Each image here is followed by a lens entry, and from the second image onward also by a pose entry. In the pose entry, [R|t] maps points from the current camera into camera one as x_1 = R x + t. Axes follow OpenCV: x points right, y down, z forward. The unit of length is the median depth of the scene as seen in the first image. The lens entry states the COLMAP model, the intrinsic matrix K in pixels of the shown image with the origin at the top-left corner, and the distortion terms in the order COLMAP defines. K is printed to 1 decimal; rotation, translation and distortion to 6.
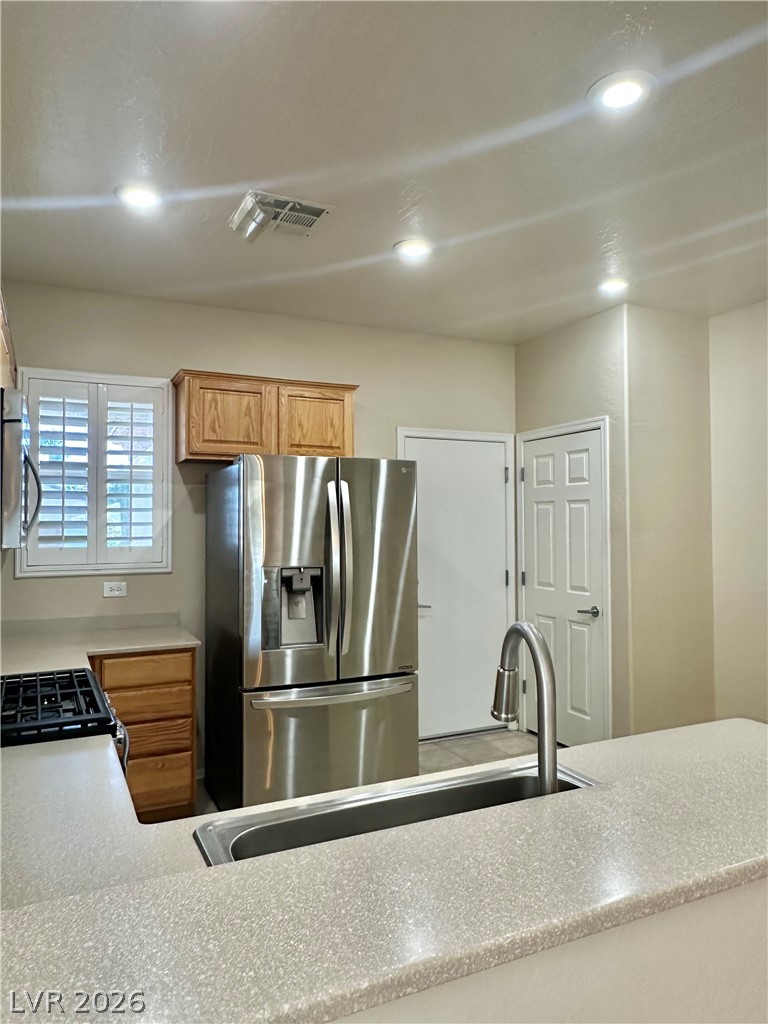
lens RADIAL K [[693.8, 0, 382.0], [0, 693.8, 514.1], [0, 0, 1]] dist [0.003132, -0.001810]
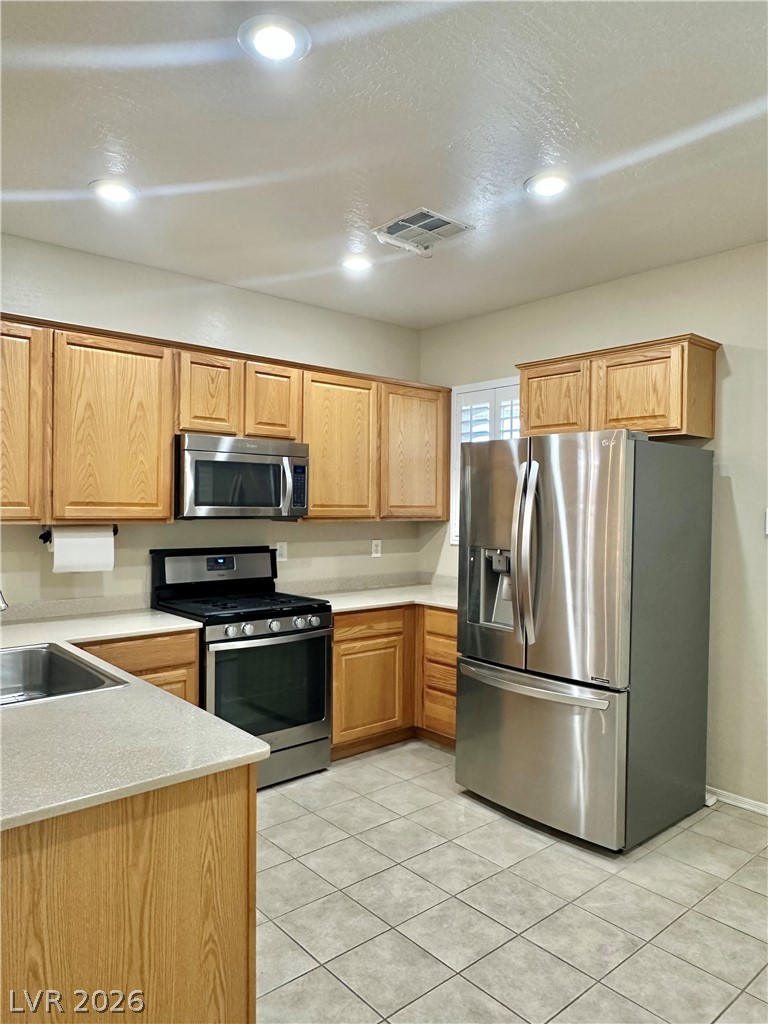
lens RADIAL K [[693.8, 0, 375.5], [0, 693.8, 514.6], [0, 0, 1]] dist [0.003132, -0.001810]
pose [[0.265452, 0.023155, -0.963846, 0.691198], [0.005856, 0.999654, 0.025628, -0.000917], [0.964106, -0.012447, 0.265224, 0.473495]]
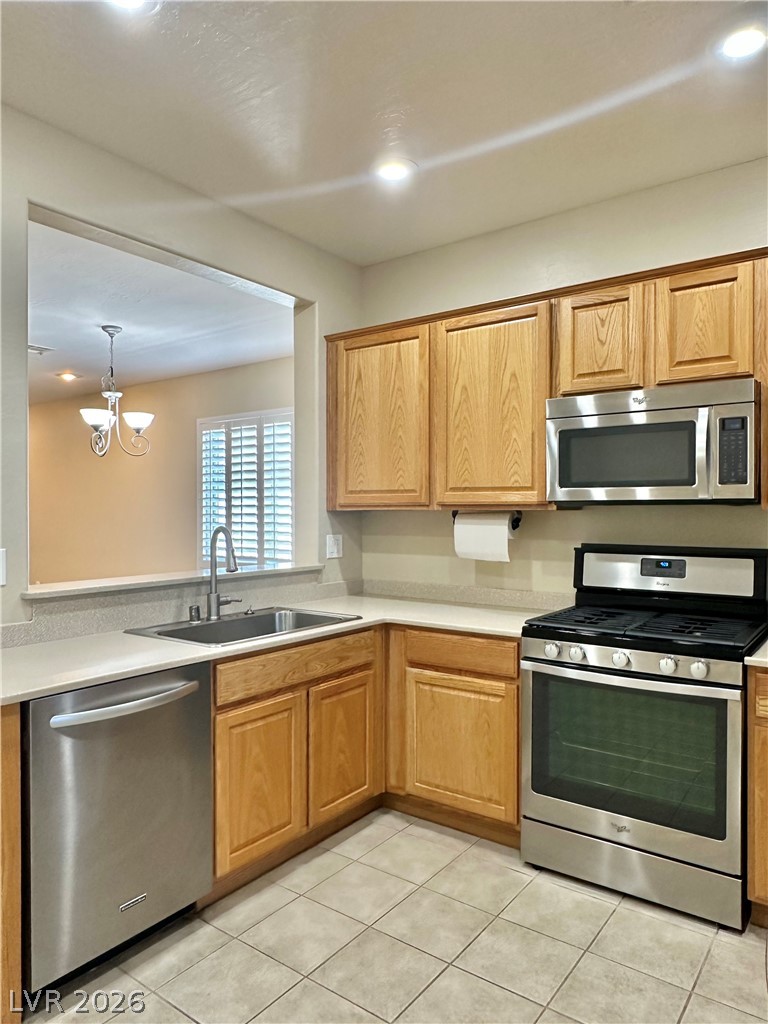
lens RADIAL K [[693.8, 0, 376.0], [0, 693.8, 512.0], [0, 0, 1]] dist [0.003132, -0.001810]
pose [[-0.885825, 0.012875, -0.463841, 0.251784], [0.018140, 0.999812, -0.006890, 0.036804], [0.463665, -0.014518, -0.885892, 1.048465]]
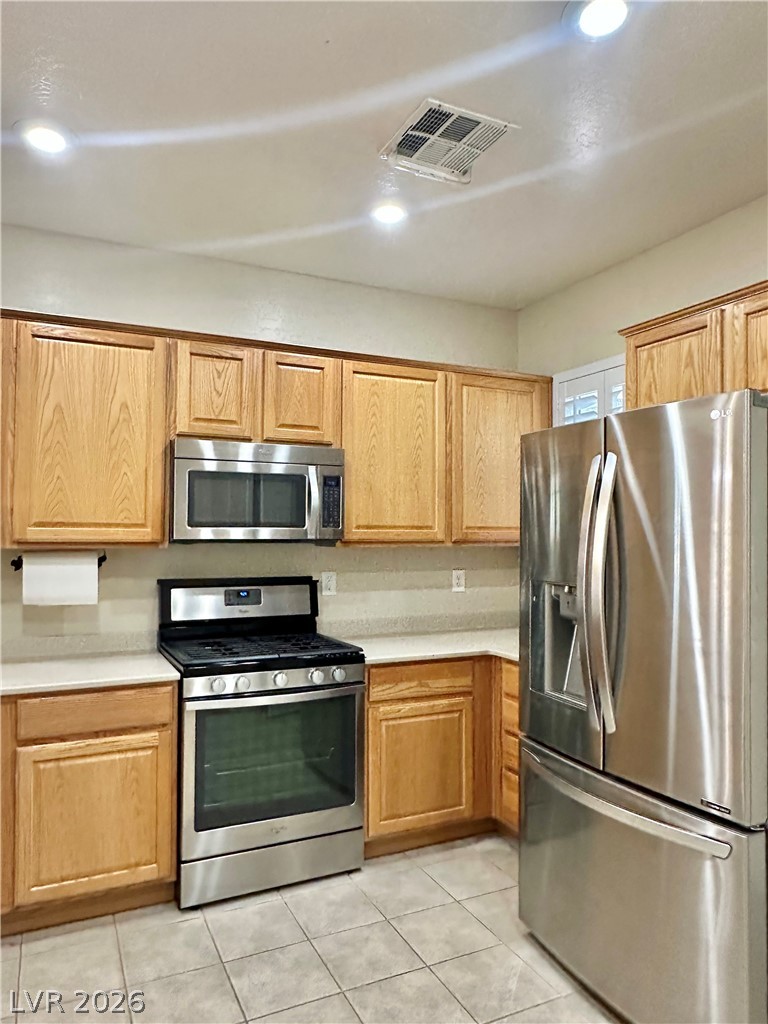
lens RADIAL K [[693.8, 0, 373.4], [0, 693.8, 516.0], [0, 0, 1]] dist [0.003132, -0.001810]
pose [[-0.000120, -0.016645, -0.999861, 0.489648], [0.013762, 0.999767, -0.016645, 0.013535], [0.999905, -0.013762, 0.000109, 0.687556]]
